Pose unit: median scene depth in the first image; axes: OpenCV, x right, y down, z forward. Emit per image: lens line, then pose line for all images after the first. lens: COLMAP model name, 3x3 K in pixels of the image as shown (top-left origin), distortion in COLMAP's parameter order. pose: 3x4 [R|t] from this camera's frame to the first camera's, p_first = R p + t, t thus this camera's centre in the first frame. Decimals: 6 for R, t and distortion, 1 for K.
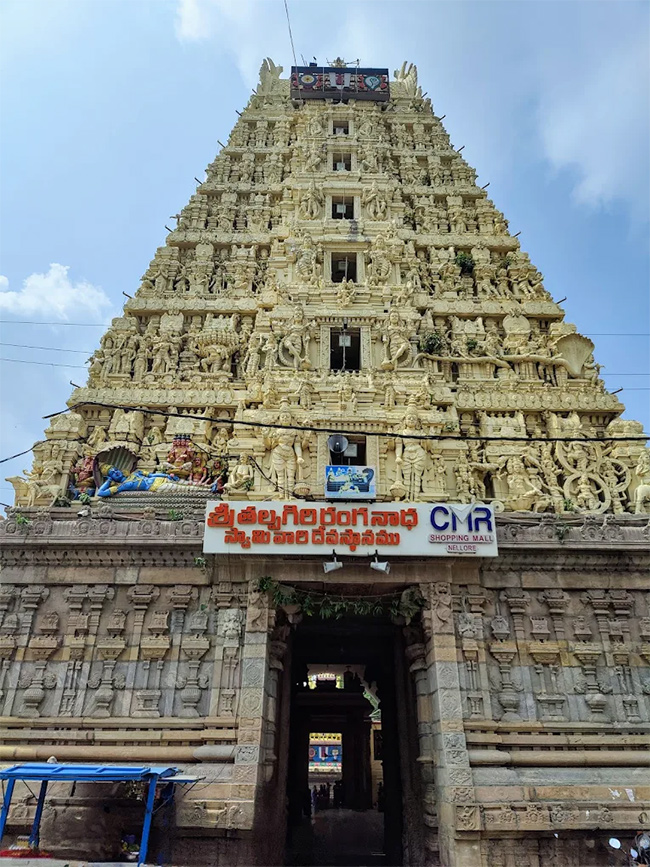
lens RADIAL K [[635.2, 0, 325.9], [0, 635.2, 394.7], [0, 0, 1]] dist [0.005735, -0.008828]
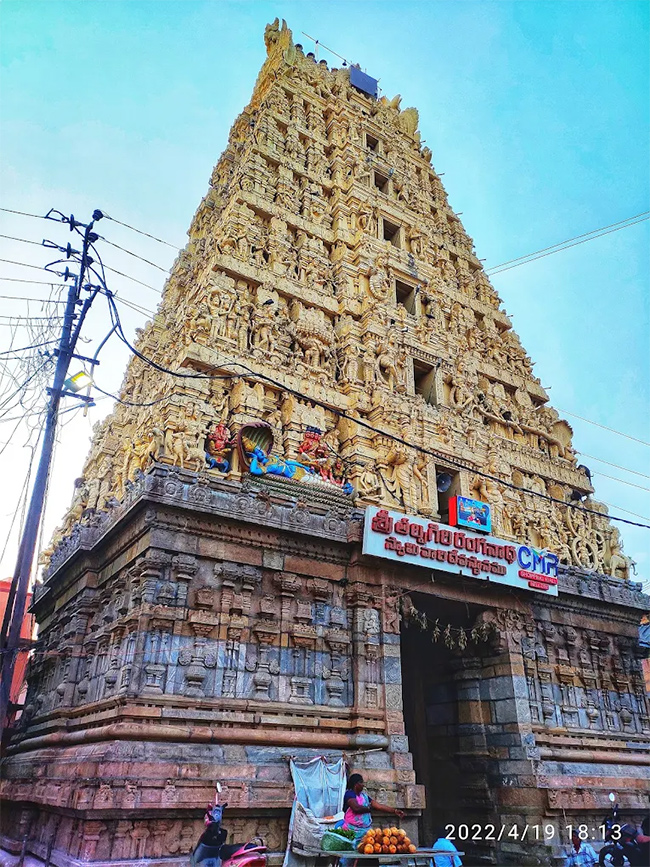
lens RADIAL K [[633.5, 0, 324.5], [0, 633.5, 417.1], [0, 0, 1]] dist [0.051584, -0.071229]
pose [[0.858769, 0.262488, 0.440018, -0.764286], [-0.289310, 0.957214, -0.006378, 0.055944], [-0.422865, -0.121824, 0.897966, 0.107574]]
